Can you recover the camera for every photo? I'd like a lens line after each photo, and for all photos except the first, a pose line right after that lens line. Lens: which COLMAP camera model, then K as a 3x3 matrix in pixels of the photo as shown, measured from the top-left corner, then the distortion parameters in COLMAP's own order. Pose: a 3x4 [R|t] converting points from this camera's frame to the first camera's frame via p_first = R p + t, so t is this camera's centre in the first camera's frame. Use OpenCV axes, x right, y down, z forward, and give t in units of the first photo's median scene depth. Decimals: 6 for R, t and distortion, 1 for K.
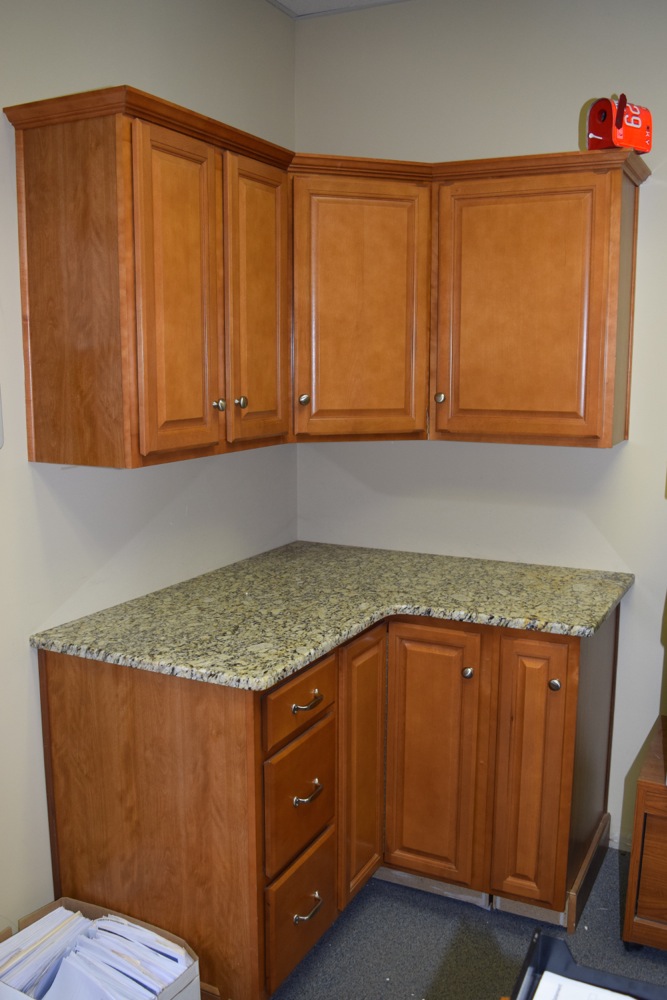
lens RADIAL K [[904.6, 0, 332.8], [0, 904.6, 511.4], [0, 0, 1]] dist [-0.087522, 0.024384]
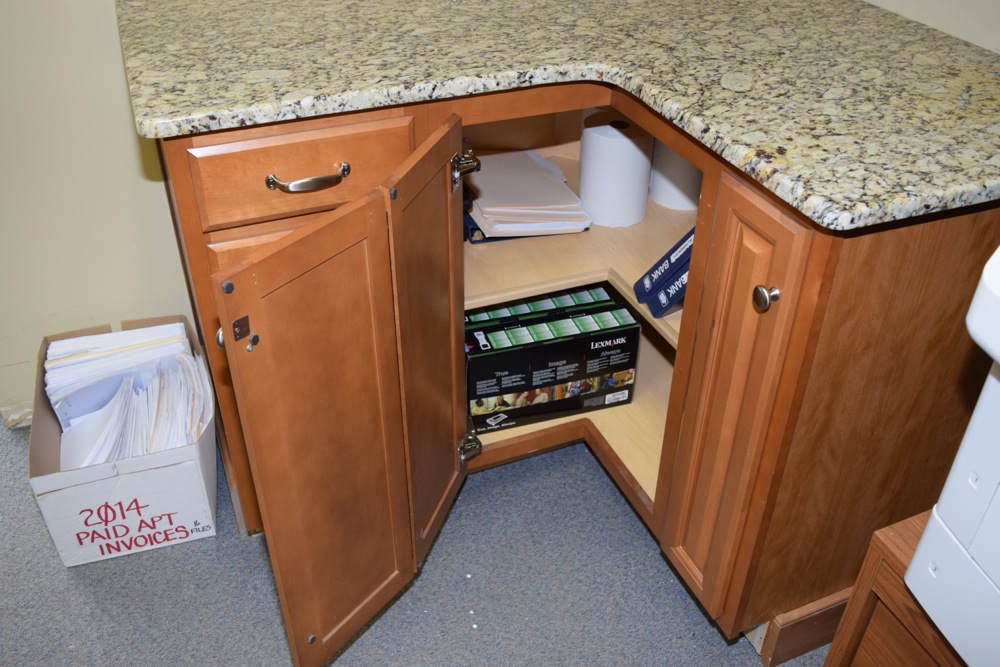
lens RADIAL K [[904.6, 0, 505.5], [0, 904.6, 329.5], [0, 0, 1]] dist [-0.087522, 0.024384]
pose [[0.759948, 0.380998, -0.526612, 0.399993], [-0.117515, 0.877377, 0.465188, -0.004363], [0.639272, -0.291634, 0.711534, 0.541811]]
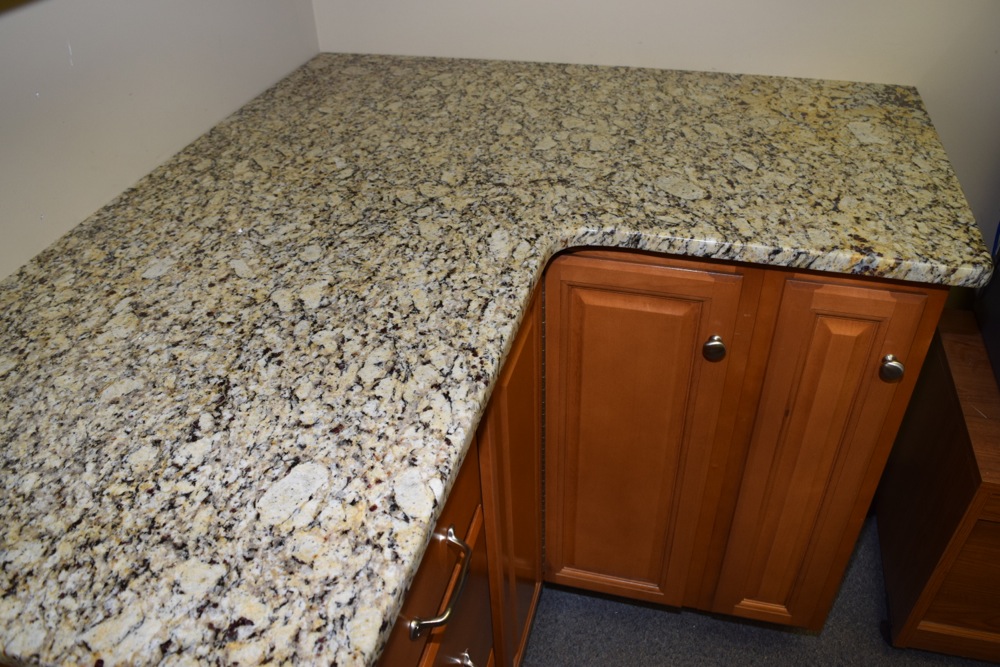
lens RADIAL K [[782.9, 0, 507.8], [0, 782.9, 327.1], [0, 0, 1]] dist [-0.099000, 0.025404]
pose [[0.977758, -0.149616, 0.146982, -0.028388], [0.066755, 0.886356, 0.458167, -0.042964], [-0.198827, -0.438164, 0.876630, 0.657296]]
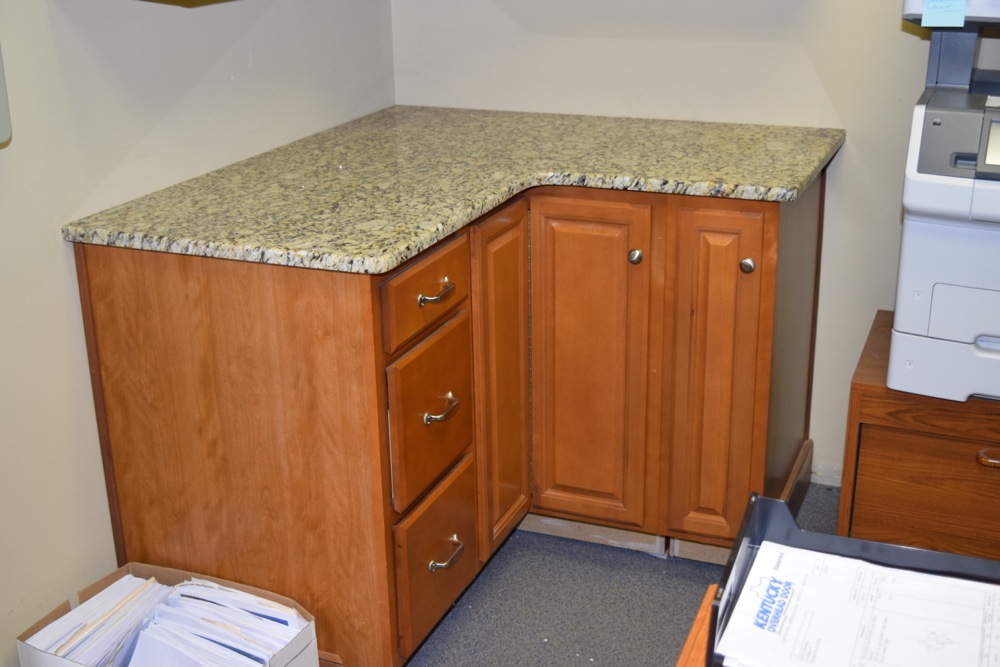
lens RADIAL K [[1256.1, 0, 505.1], [0, 1256.1, 326.2], [0, 0, 1]] dist [-0.051004, 0.000000]
pose [[0.996703, -0.044050, 0.068133, -0.039247], [0.031317, 0.983571, 0.177786, 0.043749], [-0.074845, -0.175066, 0.981708, -0.065992]]
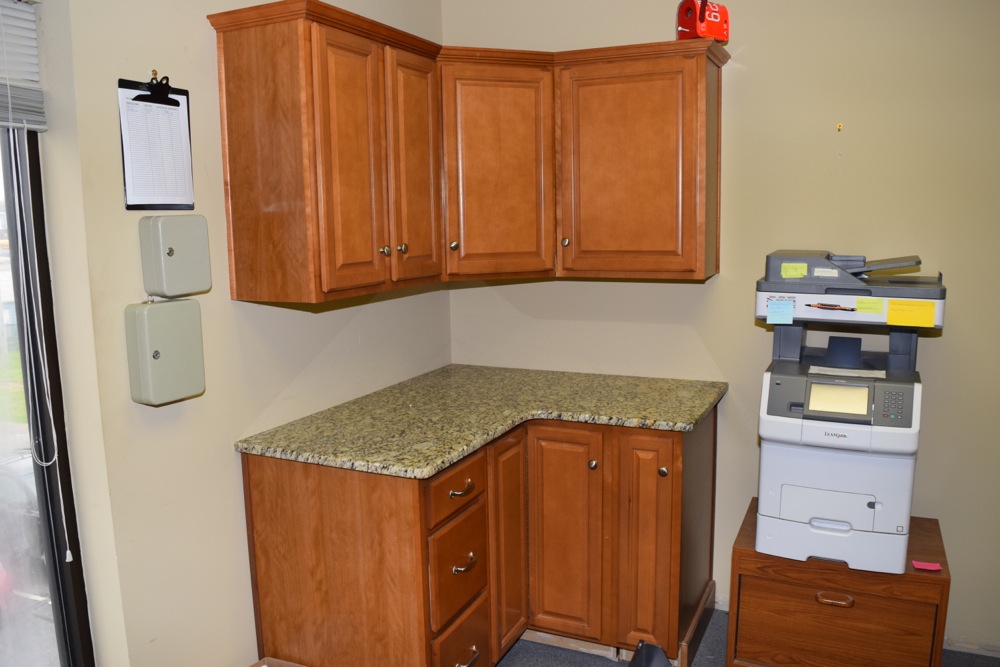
lens RADIAL K [[782.9, 0, 503.3], [0, 782.9, 332.2], [0, 0, 1]] dist [-0.099000, 0.025404]
pose [[0.999337, -0.024431, 0.026997, 0.003776], [0.024952, 0.999505, -0.019143, 0.016783], [-0.026516, 0.019803, 0.999452, -0.063392]]
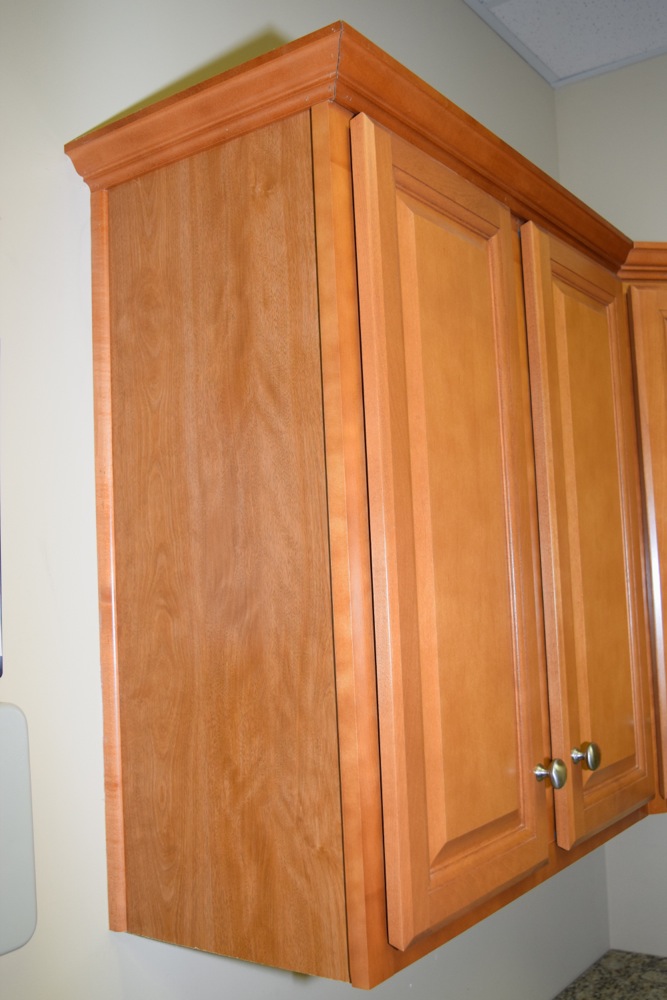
lens RADIAL K [[1000.9, 0, 335.1], [0, 1000.9, 510.4], [0, 0, 1]] dist [-0.064858, 0.000000]
pose [[0.986579, -0.059175, -0.152183, -0.138854], [0.020151, 0.969021, -0.246157, -0.117821], [0.162035, 0.239786, 0.957208, 0.476897]]
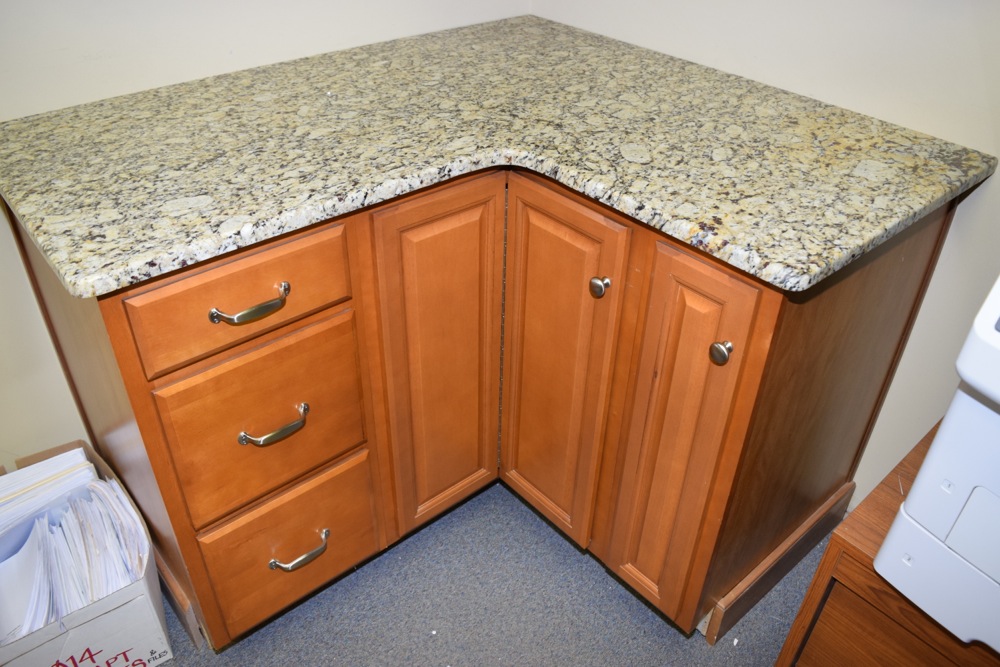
lens RADIAL K [[782.9, 0, 506.4], [0, 782.9, 329.2], [0, 0, 1]] dist [-0.099000, 0.025404]
pose [[0.927218, 0.232440, -0.293663, 0.258240], [-0.084128, 0.893329, 0.441459, -0.017996], [0.364951, -0.384624, 0.847865, 0.543970]]
